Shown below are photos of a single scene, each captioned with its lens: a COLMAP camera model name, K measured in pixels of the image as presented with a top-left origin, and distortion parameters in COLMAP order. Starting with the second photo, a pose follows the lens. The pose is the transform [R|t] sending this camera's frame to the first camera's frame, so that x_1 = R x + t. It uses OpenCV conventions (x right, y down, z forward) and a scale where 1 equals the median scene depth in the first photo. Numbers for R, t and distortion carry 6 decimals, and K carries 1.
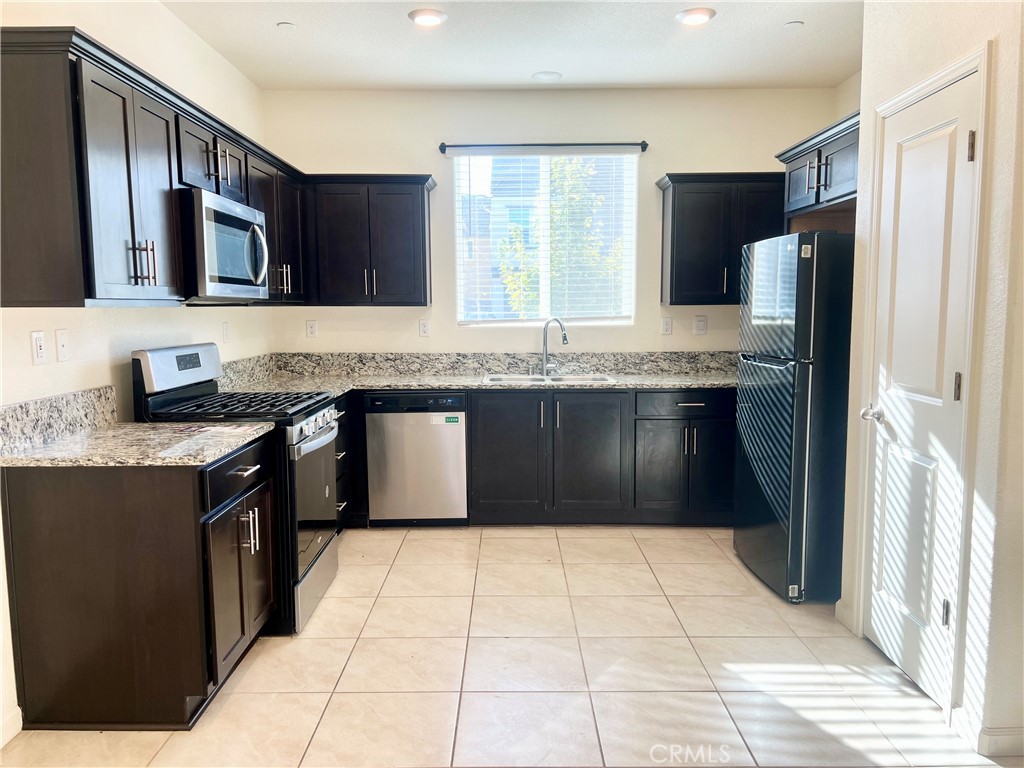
lens RADIAL K [[803.5, 0, 513.4], [0, 803.5, 390.5], [0, 0, 1]] dist [0.159788, -0.184129]
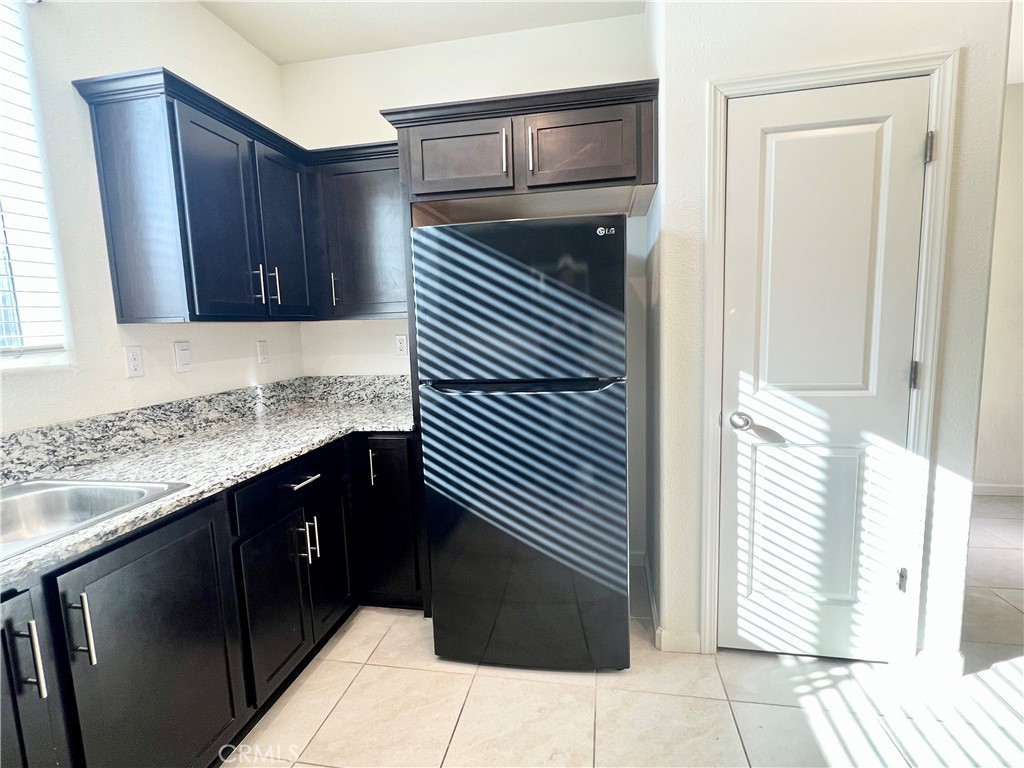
lens RADIAL K [[495.8, 0, 512.0], [0, 495.8, 384.0], [0, 0, 1]] dist [0.000780, -0.000175]
pose [[0.189428, -0.119328, 0.974617, -0.094094], [0.134827, 0.986347, 0.094559, -0.061964], [-0.972594, 0.113493, 0.202930, 0.683620]]
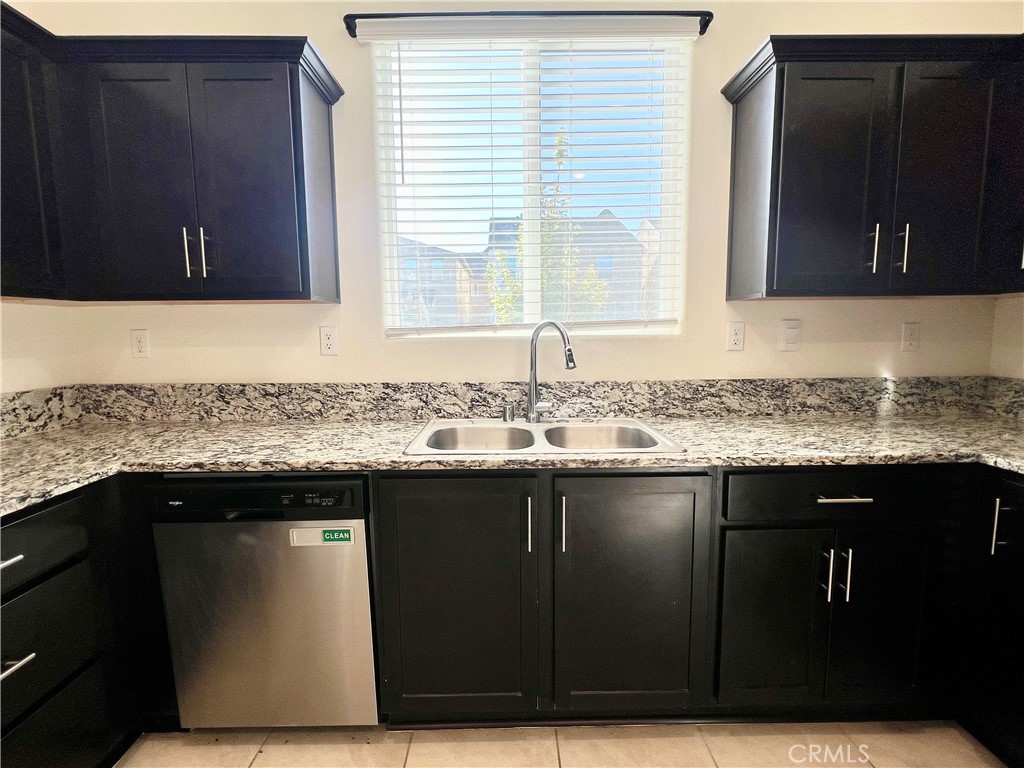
lens RADIAL K [[495.8, 0, 512.0], [0, 495.8, 384.0], [0, 0, 1]] dist [0.000780, -0.000175]
pose [[0.999963, -0.004570, 0.007231, 0.021320], [0.004541, 0.999982, 0.004006, -0.046742], [-0.007249, -0.003973, 0.999966, 0.635708]]
